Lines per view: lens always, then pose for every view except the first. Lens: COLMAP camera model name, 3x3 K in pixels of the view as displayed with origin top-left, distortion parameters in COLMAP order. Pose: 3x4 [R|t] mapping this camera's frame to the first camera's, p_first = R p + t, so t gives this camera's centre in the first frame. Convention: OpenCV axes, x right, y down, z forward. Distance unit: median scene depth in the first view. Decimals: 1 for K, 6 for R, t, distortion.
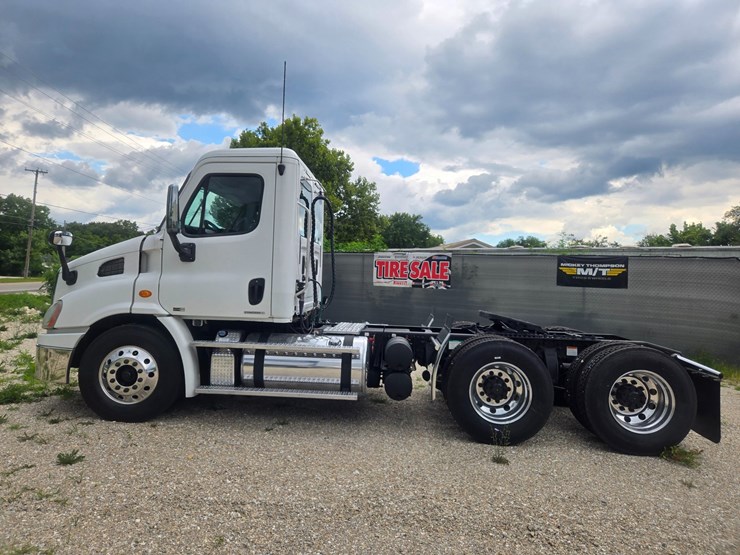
lens RADIAL K [[486.7, 0, 362.7], [0, 486.7, 278.2], [0, 0, 1]] dist [0.070980, -0.050085]
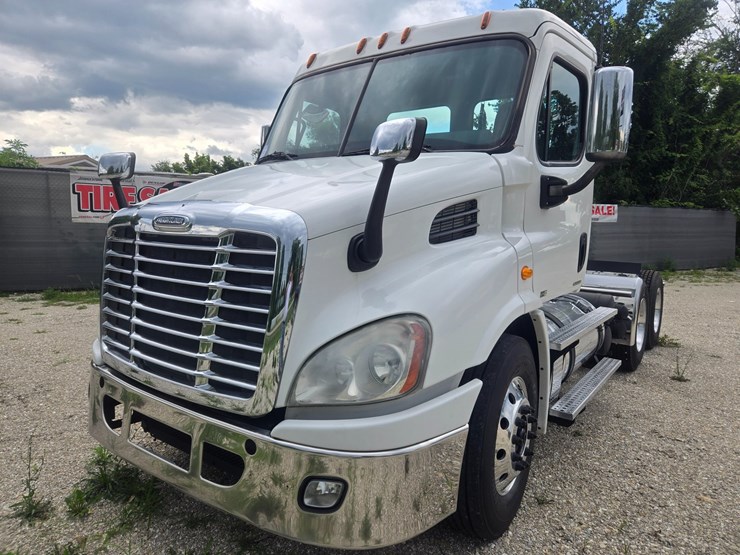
lens RADIAL K [[487.9, 0, 367.6], [0, 487.9, 269.6], [0, 0, 1]] dist [0.066891, -0.044358]
pose [[0.554801, -0.104536, 0.825389, -0.806252], [-0.008120, 0.991347, 0.131013, -0.031672], [-0.831943, -0.079389, 0.549152, 0.723254]]
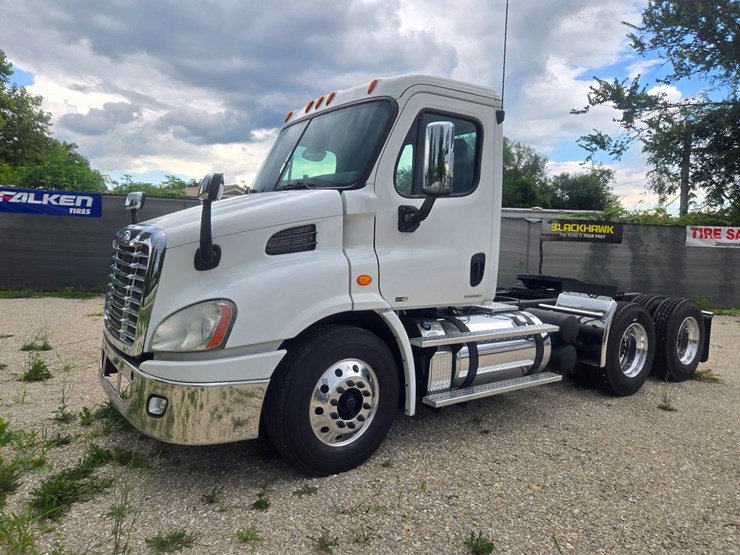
lens RADIAL K [[493.4, 0, 361.2], [0, 493.4, 273.2], [0, 0, 1]] dist [0.068780, -0.053776]
pose [[0.784361, -0.050438, 0.618250, -0.727162], [-0.013503, 0.995064, 0.098311, -0.037397], [-0.620157, -0.085459, 0.779809, 0.403678]]
